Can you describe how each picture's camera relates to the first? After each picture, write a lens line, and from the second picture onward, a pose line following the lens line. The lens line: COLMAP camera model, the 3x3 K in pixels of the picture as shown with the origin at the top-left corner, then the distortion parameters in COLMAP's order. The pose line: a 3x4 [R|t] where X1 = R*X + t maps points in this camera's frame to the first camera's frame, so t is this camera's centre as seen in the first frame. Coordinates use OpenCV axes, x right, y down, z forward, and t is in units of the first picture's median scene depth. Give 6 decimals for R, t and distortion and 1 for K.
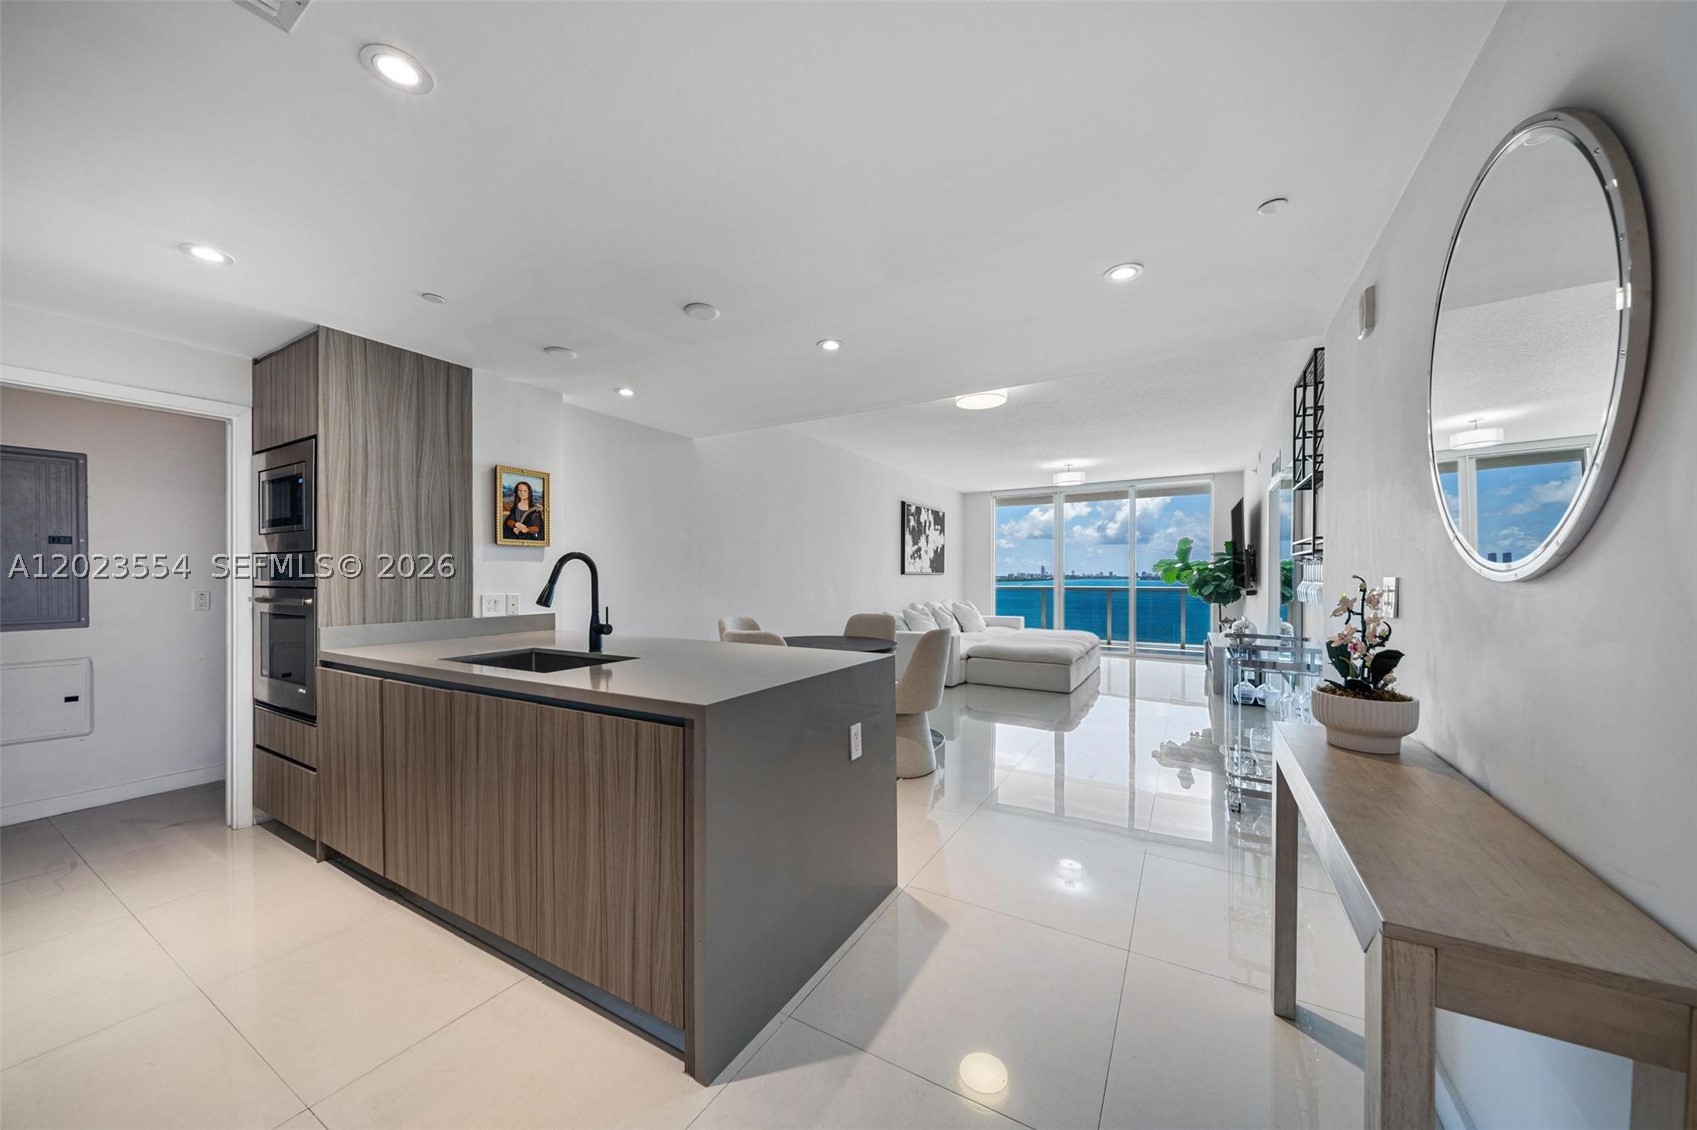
lens RADIAL K [[594.4, 0, 847.3], [0, 594.4, 575.3], [0, 0, 1]] dist [-0.000949, -0.000270]
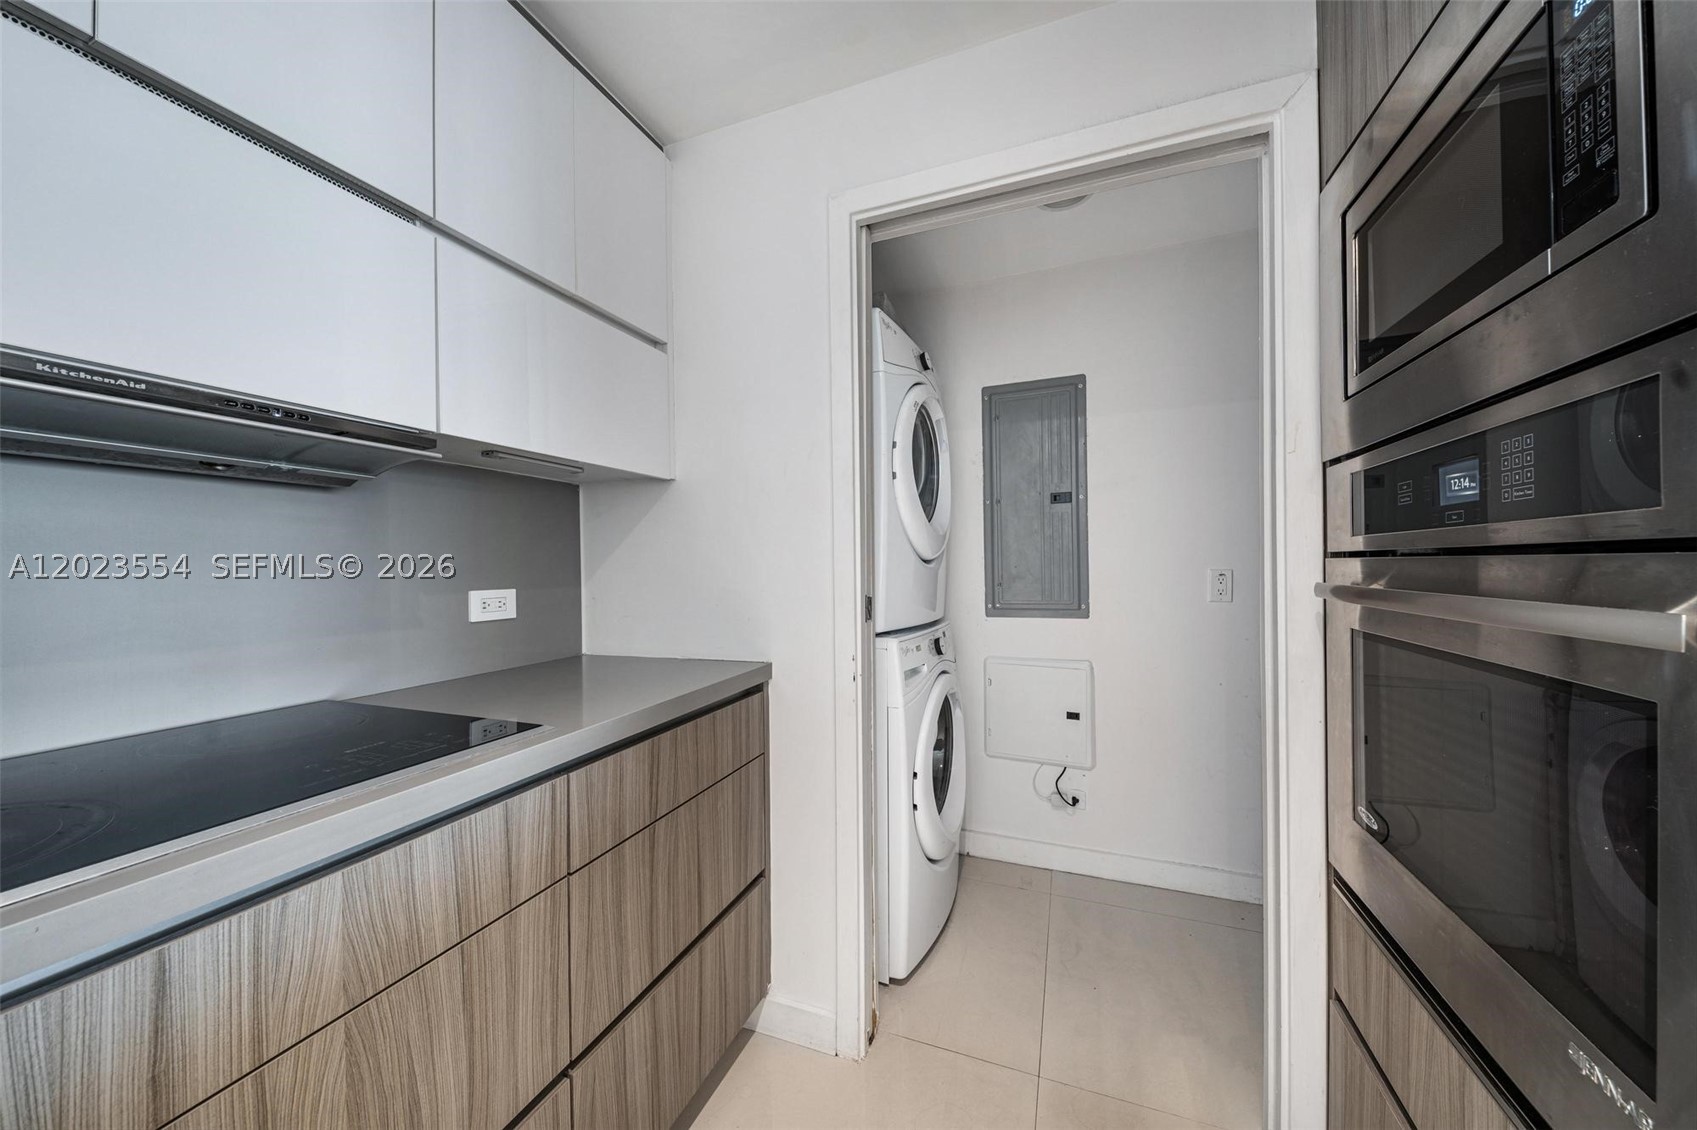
lens RADIAL K [[570.1, 0, 848.5], [0, 570.1, 565.0], [0, 0, 1]] dist [0.033994, -0.016621]
pose [[0.154690, 0.000322, -0.987963, -0.685062], [0.007834, 0.999968, 0.001552, 0.021844], [0.987932, -0.007980, 0.154683, 0.647772]]
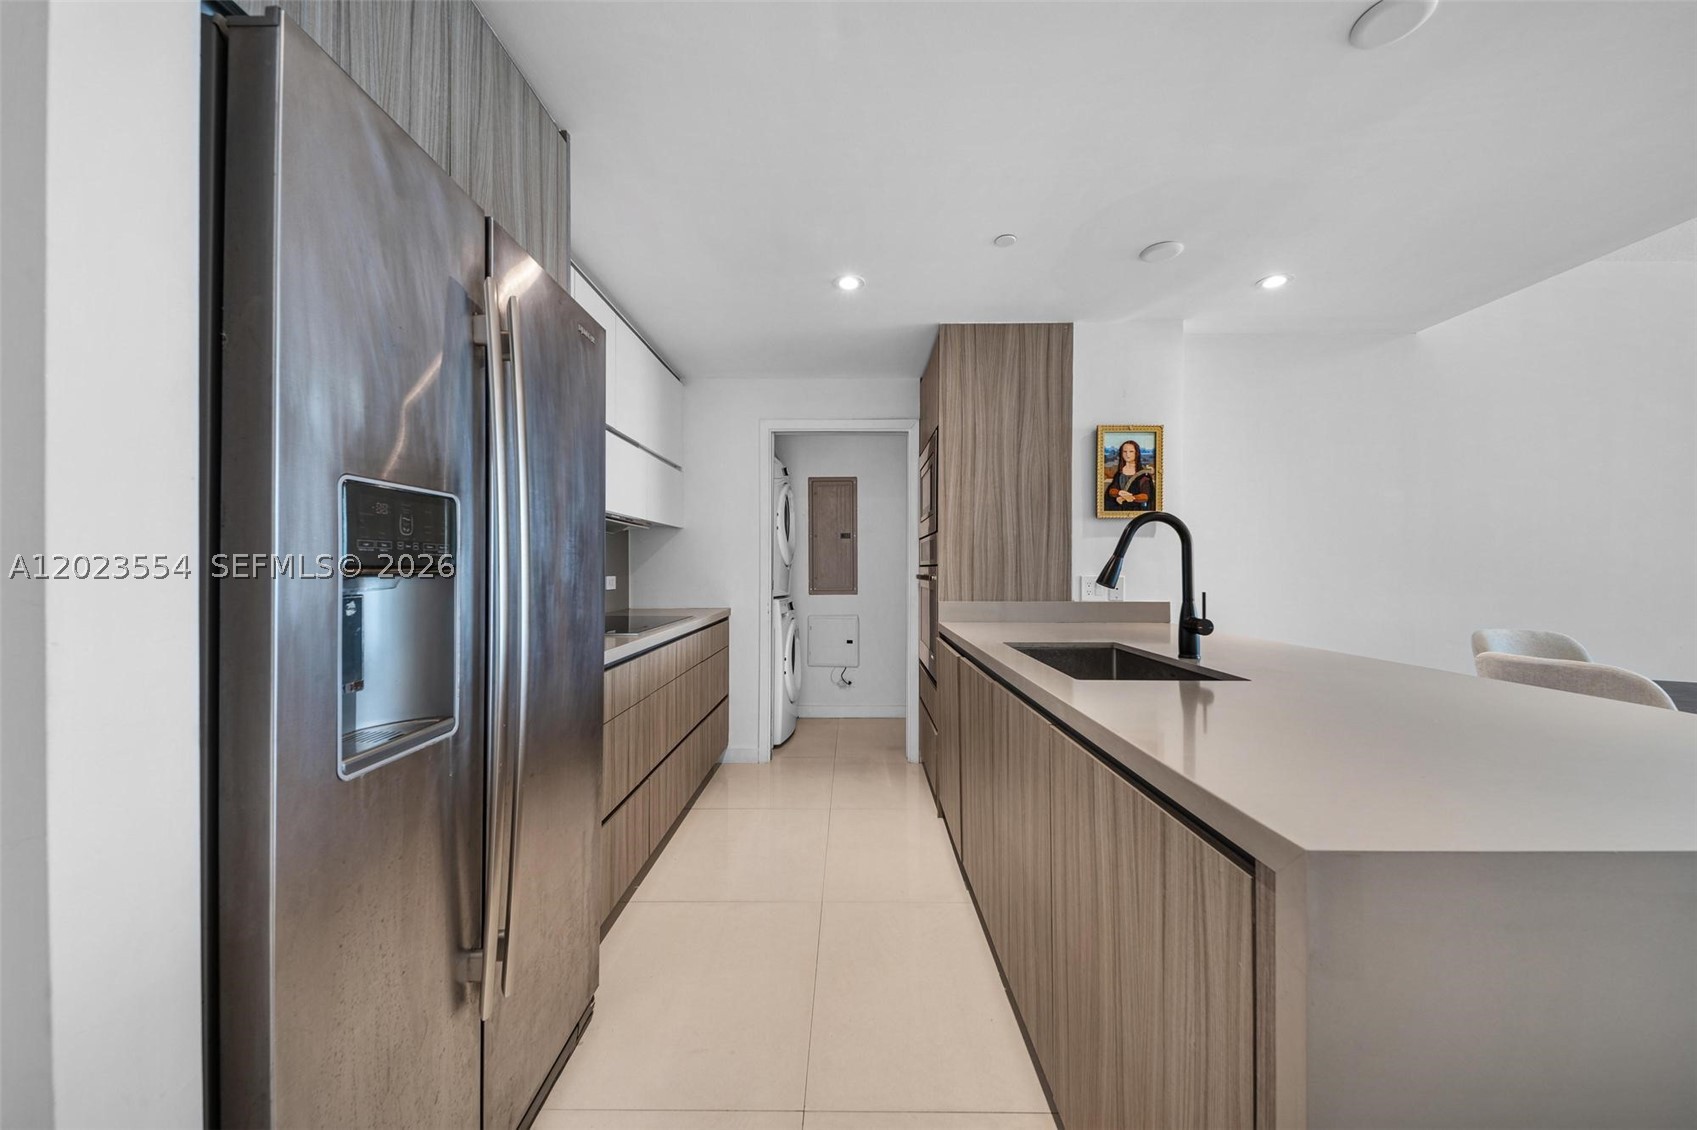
lens RADIAL K [[584.1, 0, 841.4], [0, 584.1, 569.1], [0, 0, 1]] dist [0.000369, -0.000092]
pose [[0.485661, 0.004166, -0.874137, -0.031693], [-0.005269, 0.999984, 0.001838, 0.023282], [0.874131, 0.003713, 0.485675, 0.276942]]
